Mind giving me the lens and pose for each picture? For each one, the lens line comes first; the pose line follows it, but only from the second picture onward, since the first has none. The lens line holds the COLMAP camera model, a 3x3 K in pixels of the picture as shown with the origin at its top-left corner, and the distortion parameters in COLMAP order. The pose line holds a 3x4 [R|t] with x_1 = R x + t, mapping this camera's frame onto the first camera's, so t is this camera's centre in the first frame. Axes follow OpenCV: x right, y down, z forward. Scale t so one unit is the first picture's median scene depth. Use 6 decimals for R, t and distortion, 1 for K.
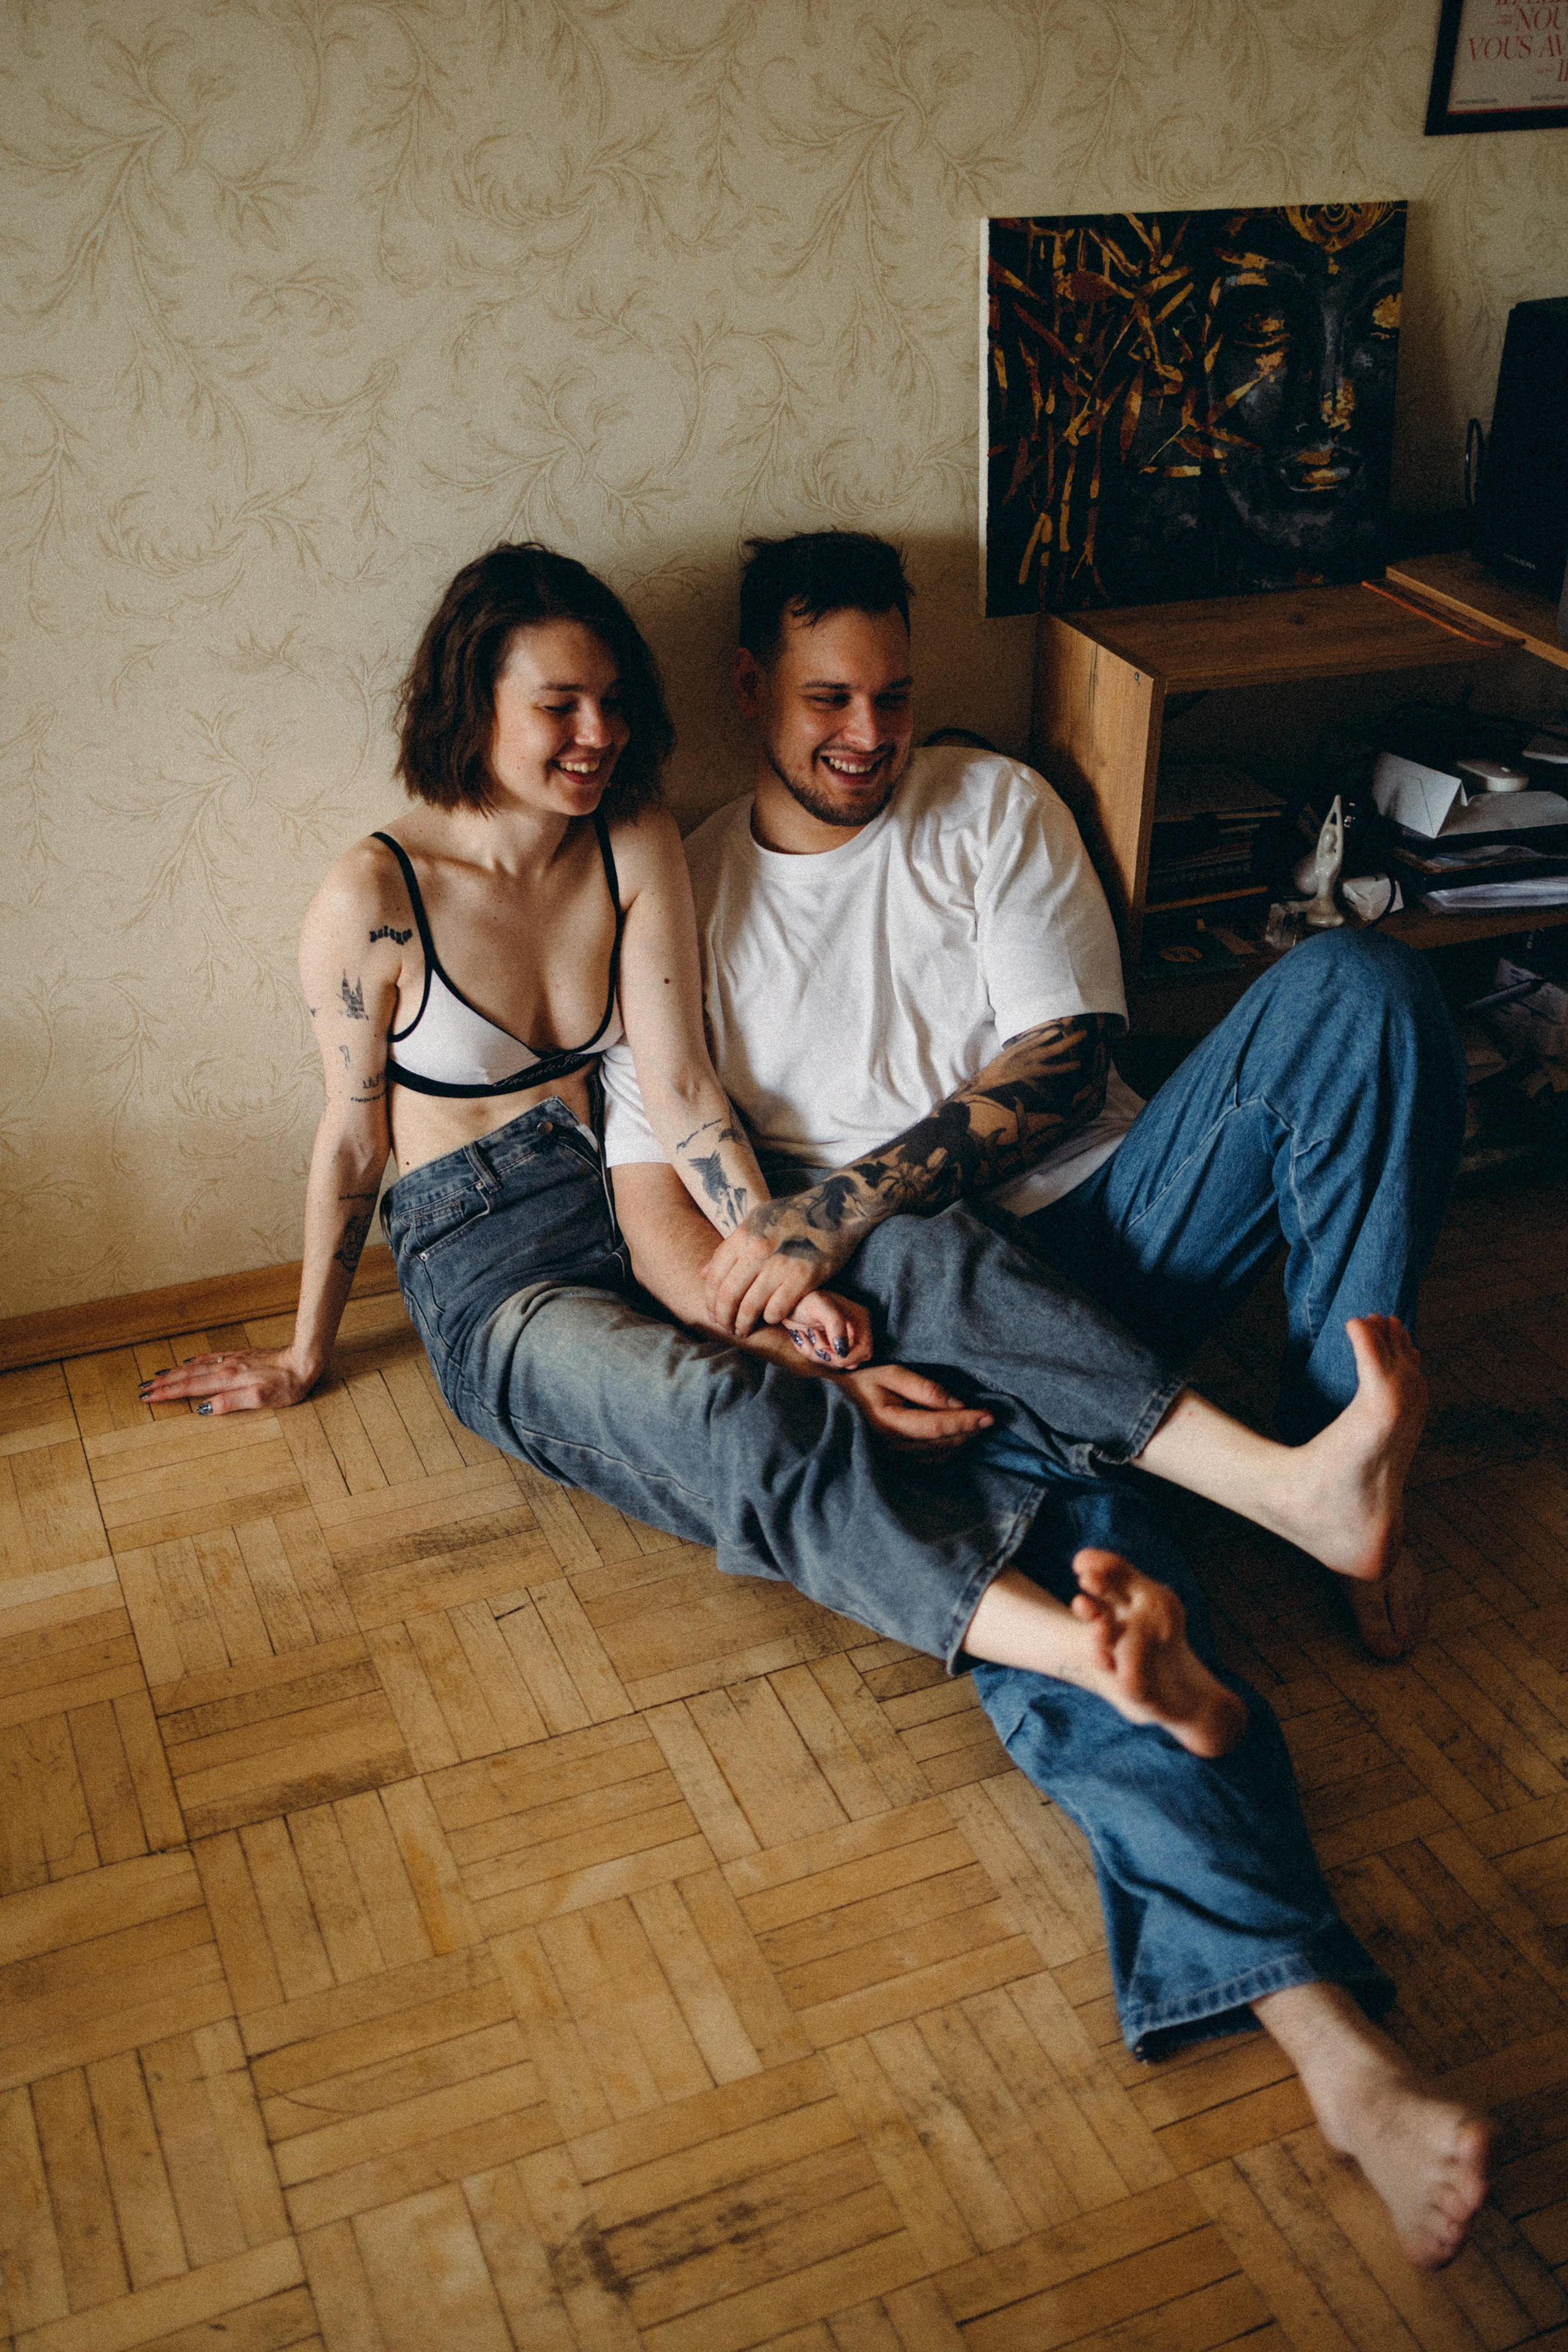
lens RADIAL K [[2345.5, 0, 778.3], [0, 2345.5, 1170.8], [0, 0, 1]] dist [0.008046, 0.000000]
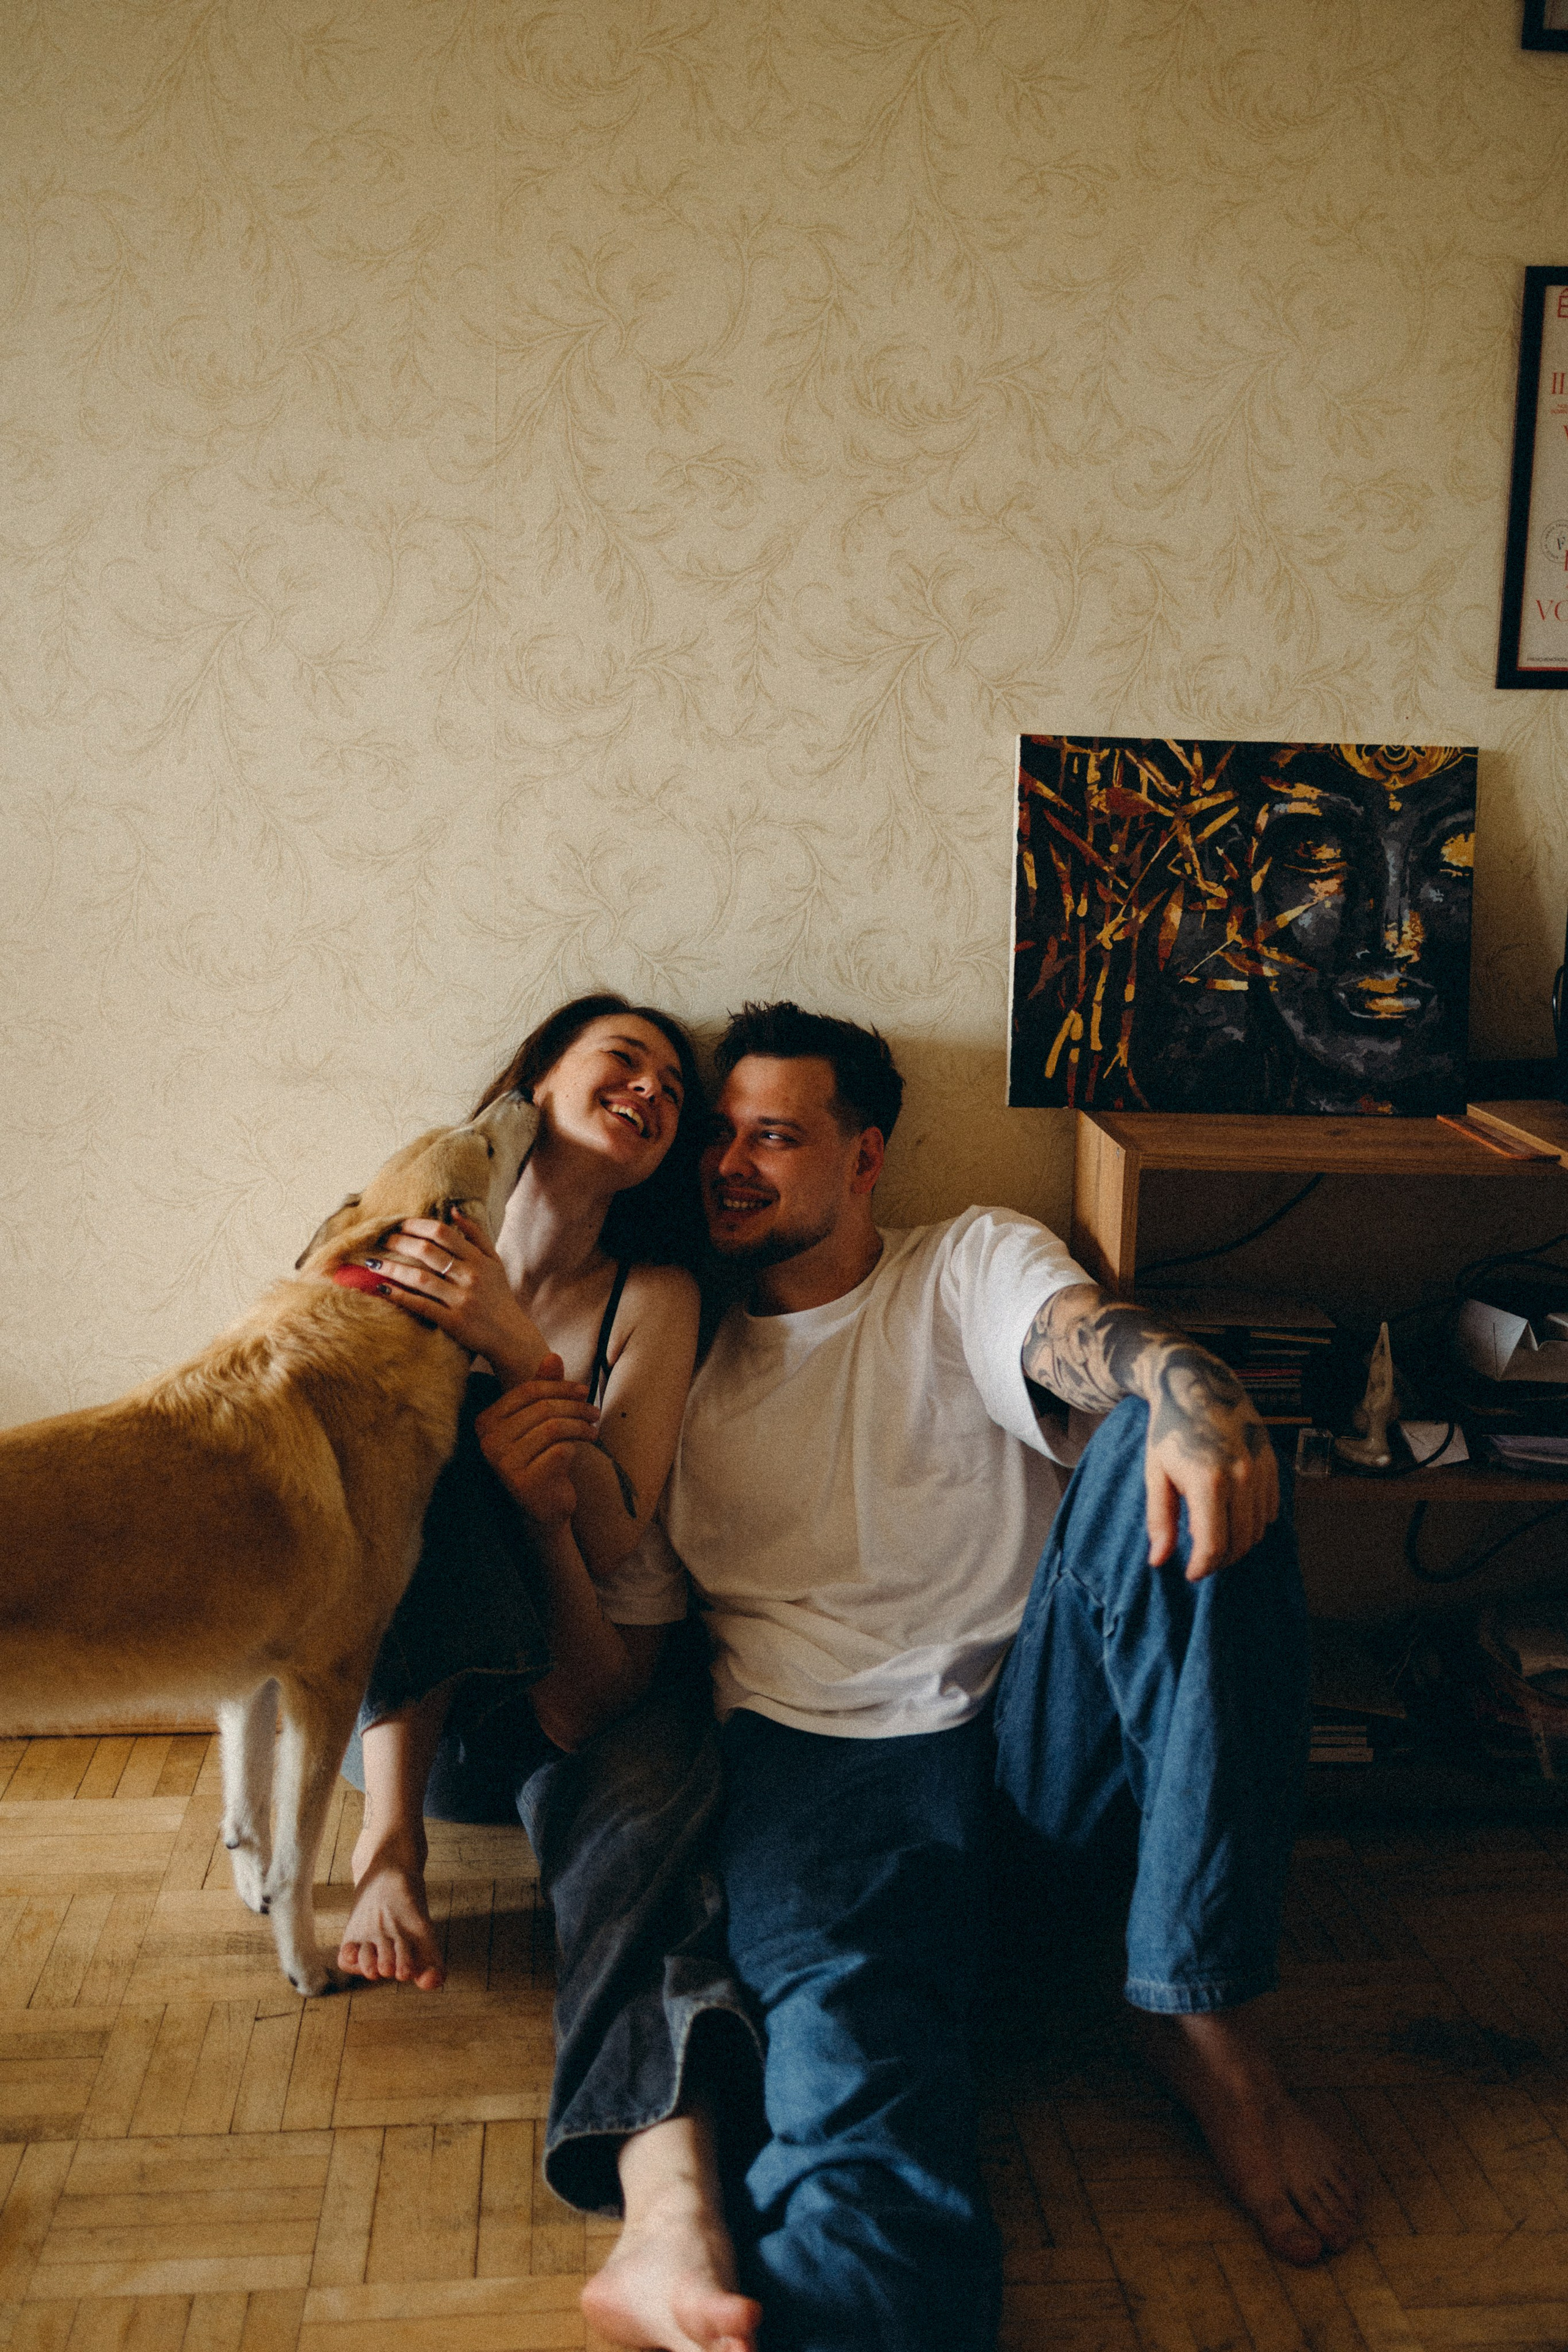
lens RADIAL K [[2345.5, 0, 787.0], [0, 2345.5, 1166.2], [0, 0, 1]] dist [0.008046, 0.000000]
pose [[0.953949, 0.067438, -0.292292, 0.302456], [-0.162354, 0.935421, -0.314051, 0.121564], [0.252237, 0.347043, 0.903293, 0.085167]]
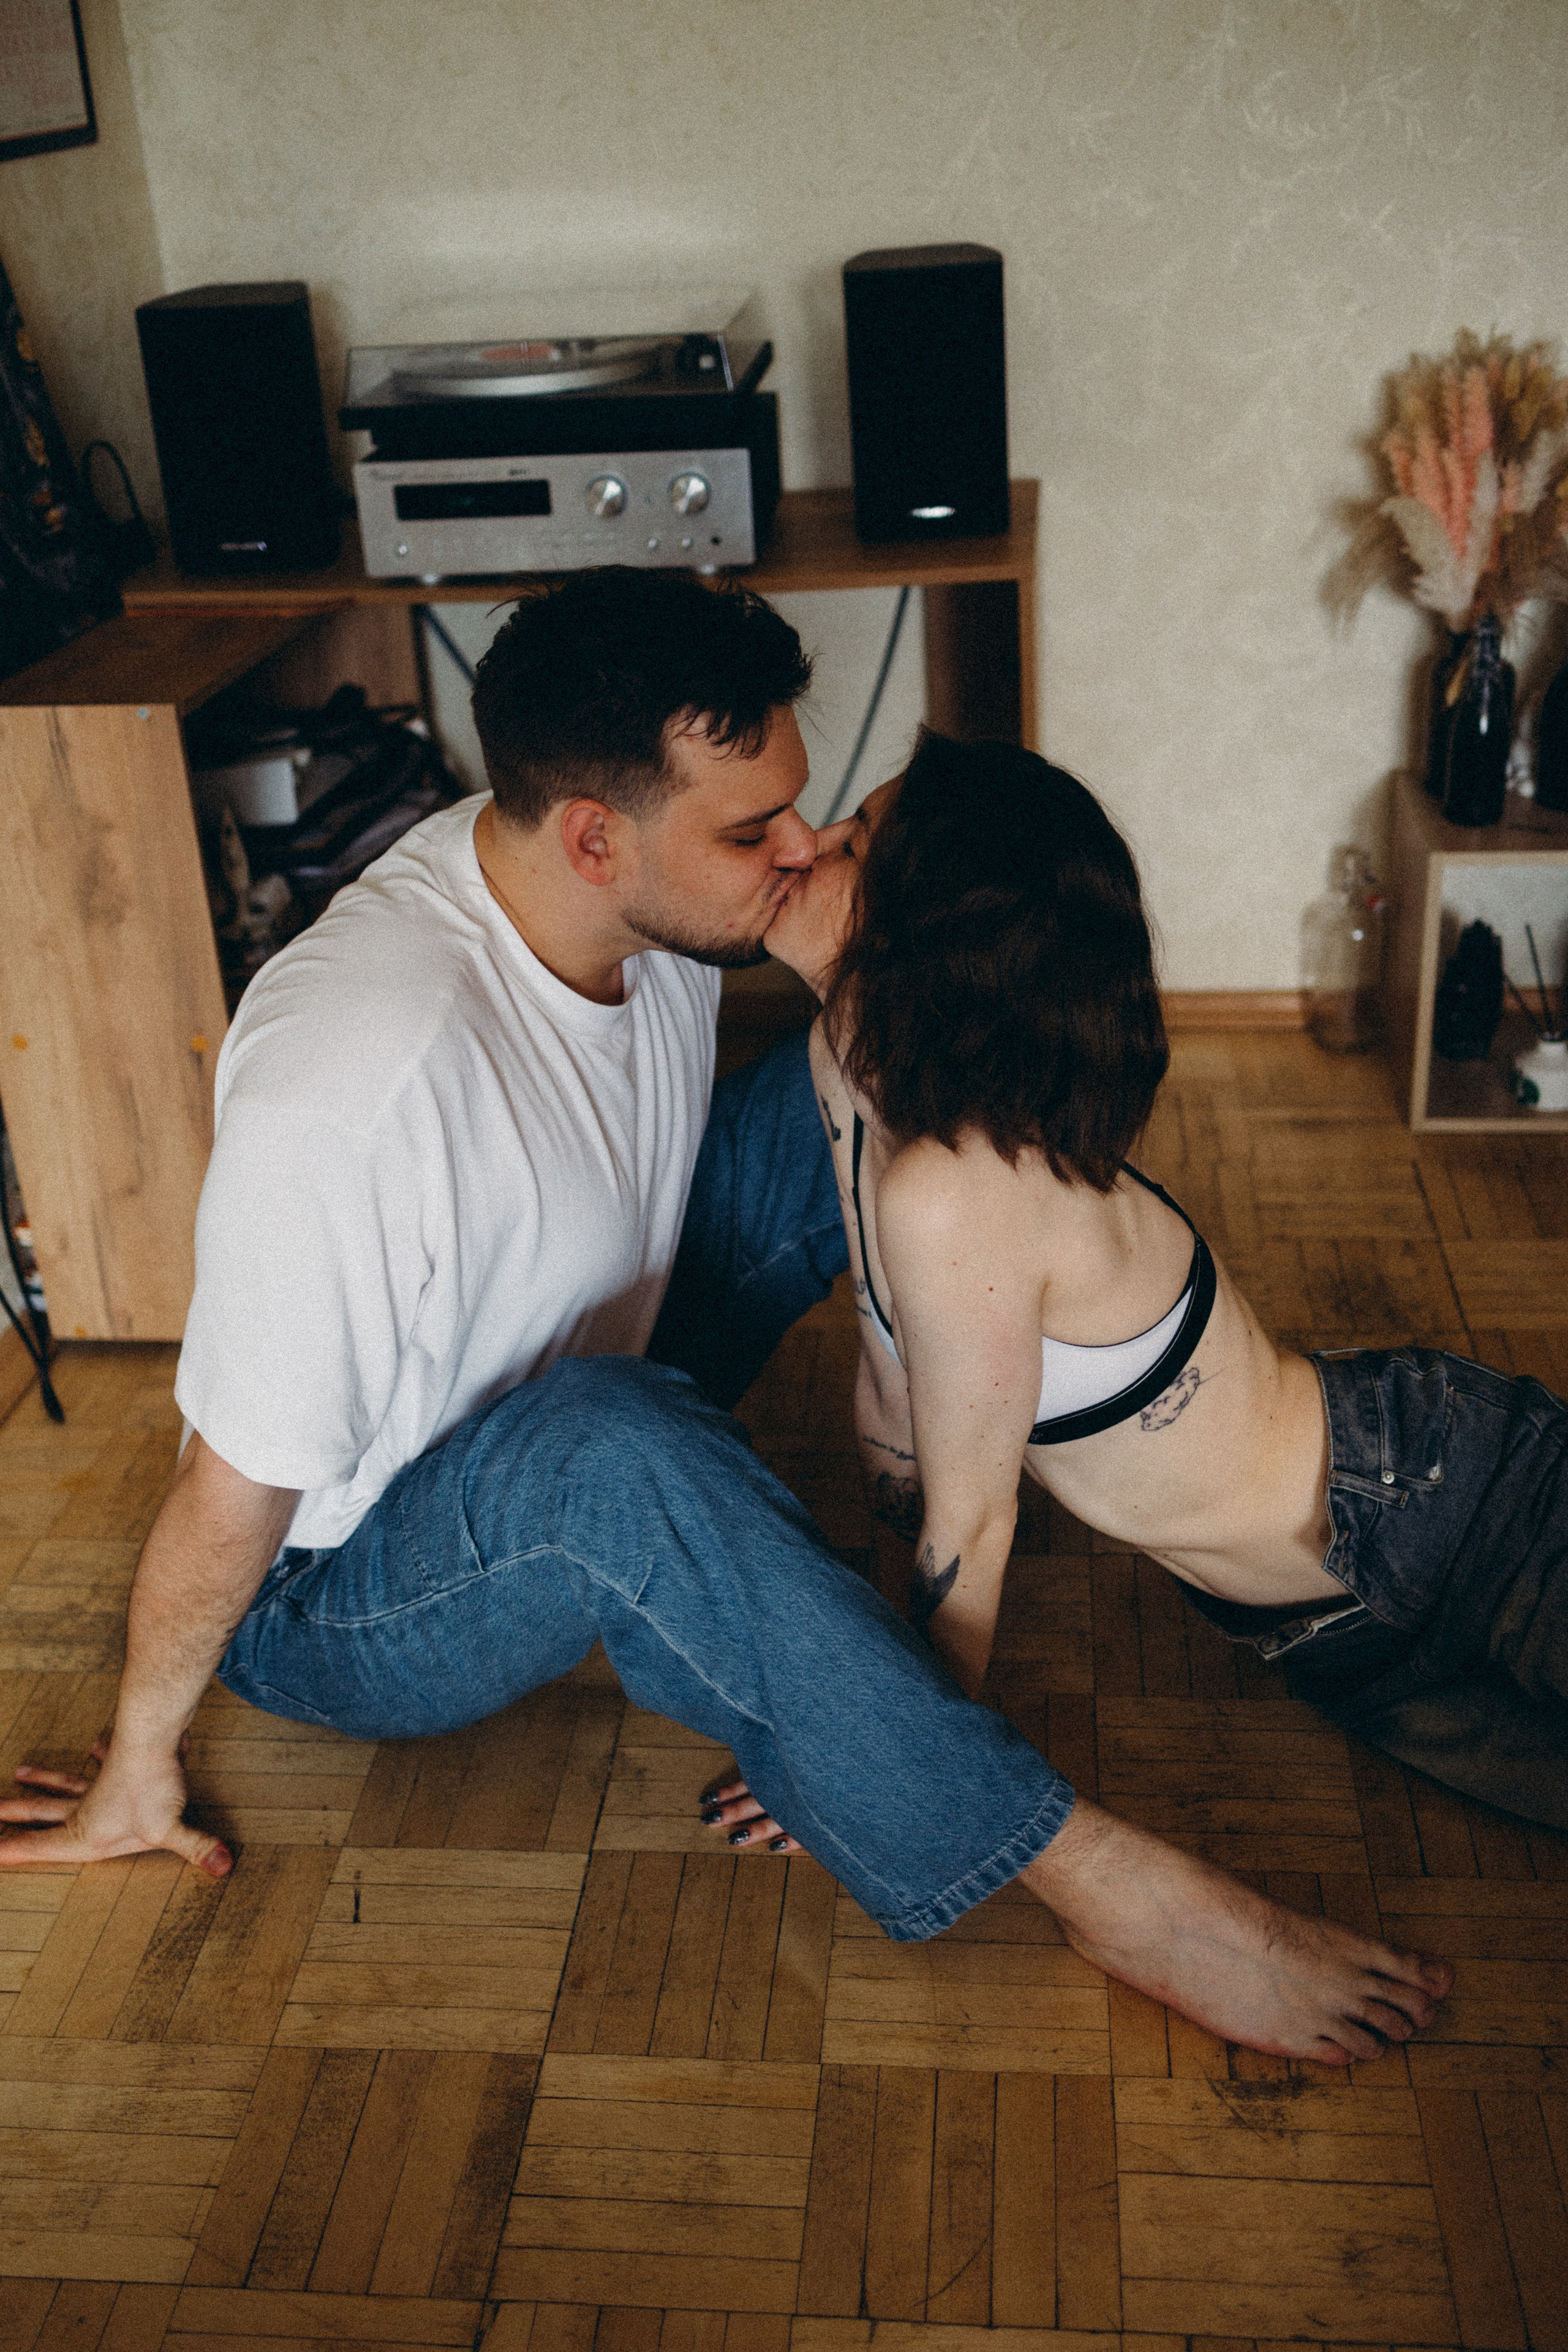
lens RADIAL K [[2345.5, 0, 772.3], [0, 2345.5, 1177.8], [0, 0, 1]] dist [0.008046, 0.000000]
pose [[0.473122, -0.422452, 0.773104, -0.519960], [0.493650, 0.853955, 0.164529, -0.081433], [-0.729702, 0.303801, 0.612568, 0.296242]]
